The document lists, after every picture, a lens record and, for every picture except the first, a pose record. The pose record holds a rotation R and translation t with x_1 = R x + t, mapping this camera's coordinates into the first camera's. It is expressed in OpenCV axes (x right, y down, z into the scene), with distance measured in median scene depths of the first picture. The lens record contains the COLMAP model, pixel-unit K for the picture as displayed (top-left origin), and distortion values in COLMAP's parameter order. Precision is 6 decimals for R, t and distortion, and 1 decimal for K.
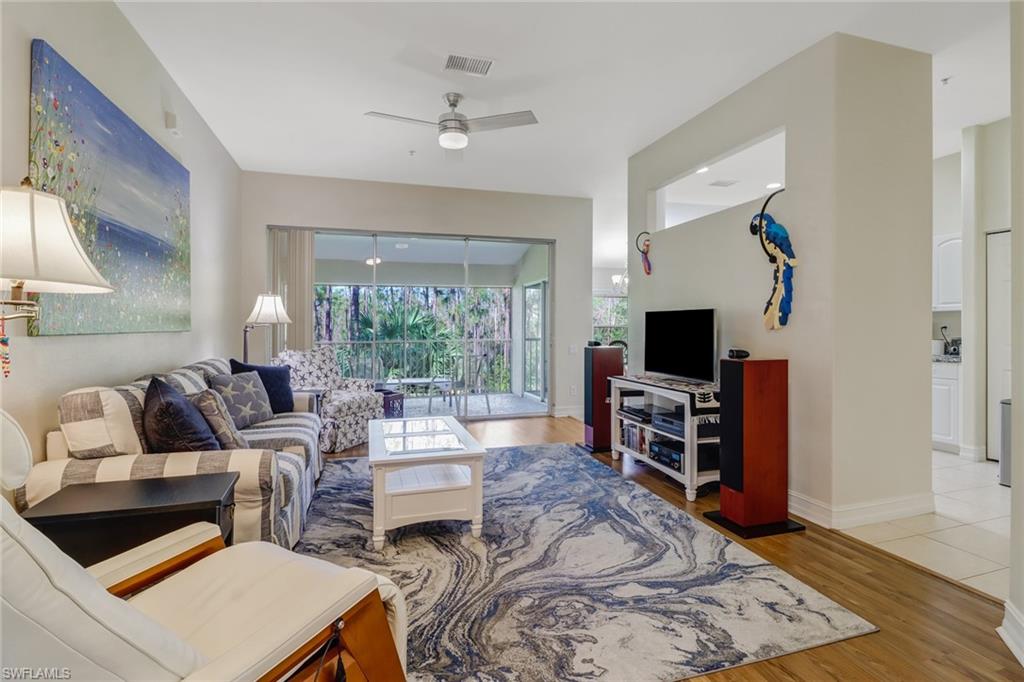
lens RADIAL K [[496.3, 0, 514.6], [0, 496.3, 330.8], [0, 0, 1]] dist [-0.000124, -0.000064]
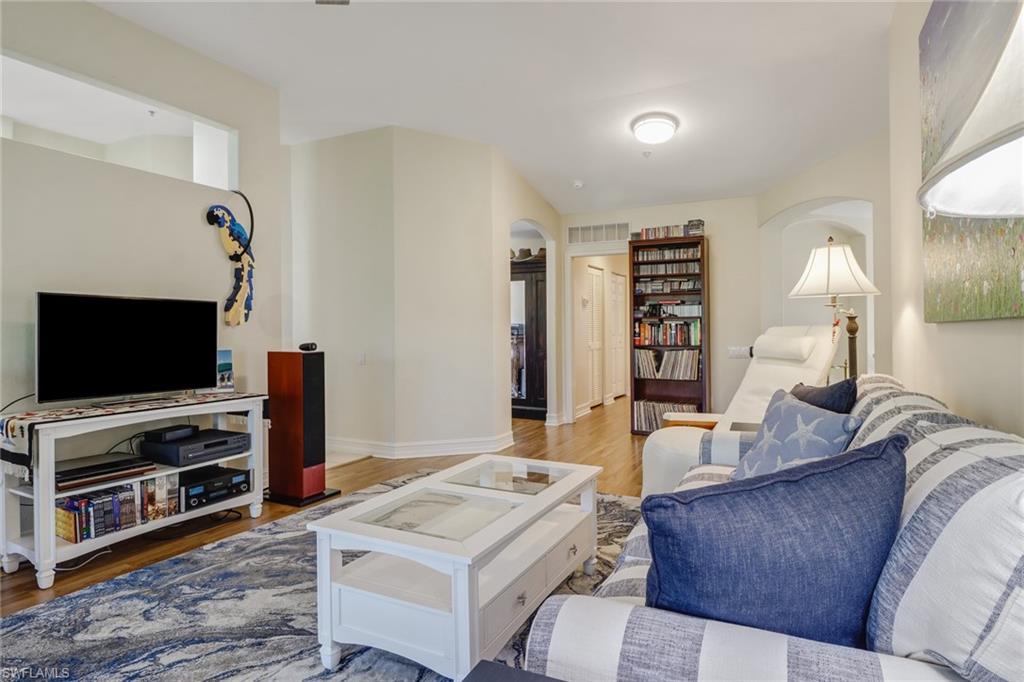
lens RADIAL K [[561.5, 0, 514.6], [0, 561.5, 322.8], [0, 0, 1]] dist [0.023815, -0.020131]
pose [[-0.729878, 0.019521, 0.683298, -0.707249], [0.015197, 0.999808, -0.012330, 0.015686], [-0.683408, 0.001384, -0.730035, 1.486804]]
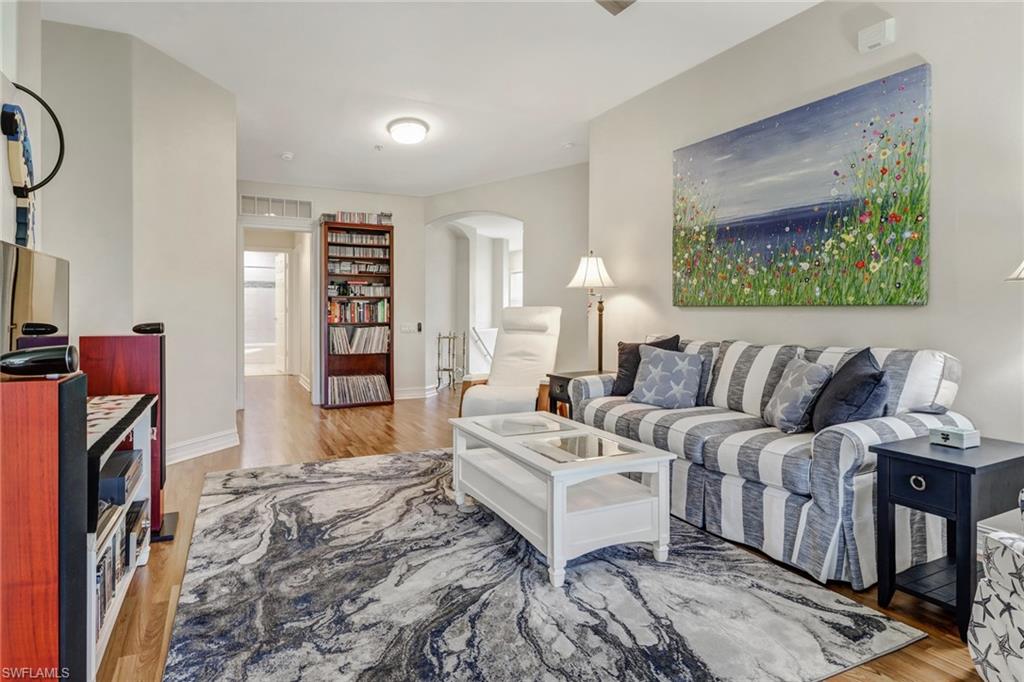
lens RADIAL K [[561.5, 0, 508.0], [0, 561.5, 309.6], [0, 0, 1]] dist [-0.000141, -0.001290]
pose [[-0.987543, 0.003883, -0.157304, 0.003197], [0.002328, 0.999947, 0.010066, 0.008578], [0.157334, 0.009574, -0.987499, 1.868209]]
